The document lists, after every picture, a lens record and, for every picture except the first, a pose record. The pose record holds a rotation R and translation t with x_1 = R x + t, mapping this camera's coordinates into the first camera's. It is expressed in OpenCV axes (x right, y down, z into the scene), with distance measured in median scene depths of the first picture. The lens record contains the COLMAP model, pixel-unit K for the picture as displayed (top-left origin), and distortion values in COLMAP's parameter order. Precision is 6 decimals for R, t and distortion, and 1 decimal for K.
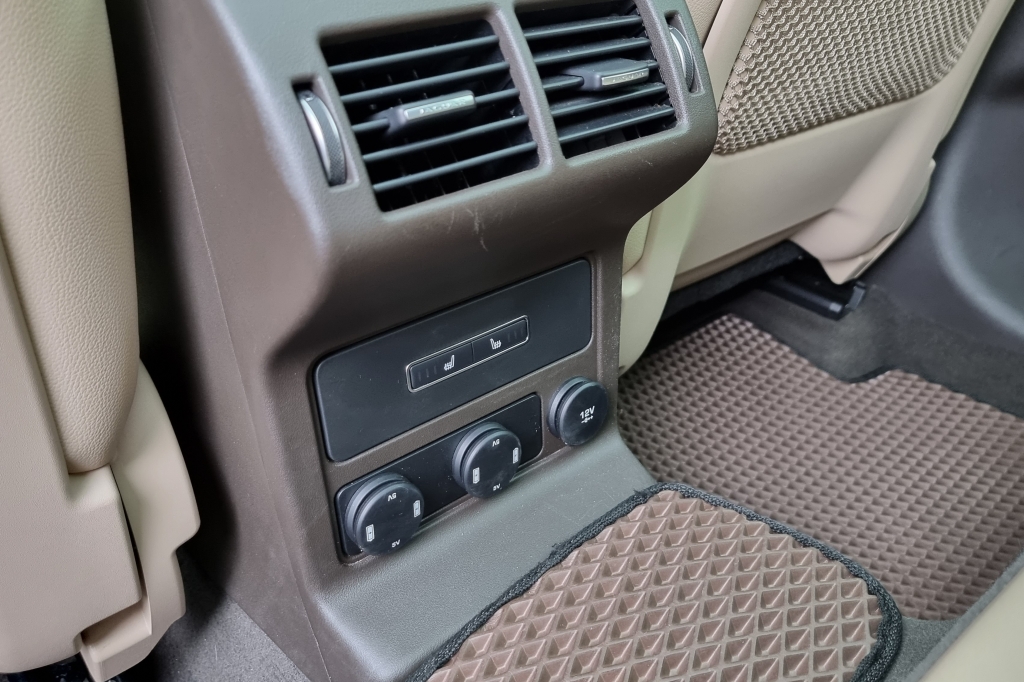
lens RADIAL K [[839.6, 0, 509.5], [0, 839.6, 338.9], [0, 0, 1]] dist [0.055141, -0.023101]
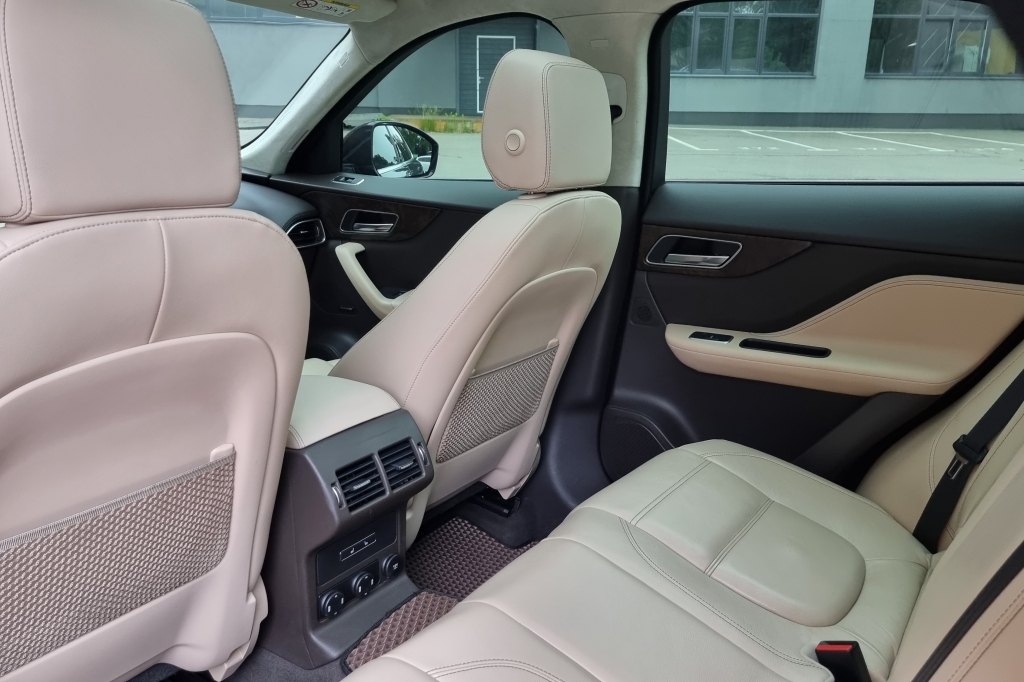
lens RADIAL K [[839.6, 0, 503.5], [0, 839.6, 313.2], [0, 0, 1]] dist [0.055141, -0.023101]
pose [[0.964181, 0.006439, 0.265168, -0.350981], [0.057284, 0.971058, -0.231874, -0.064402], [-0.258986, 0.238758, 0.935906, -2.179777]]
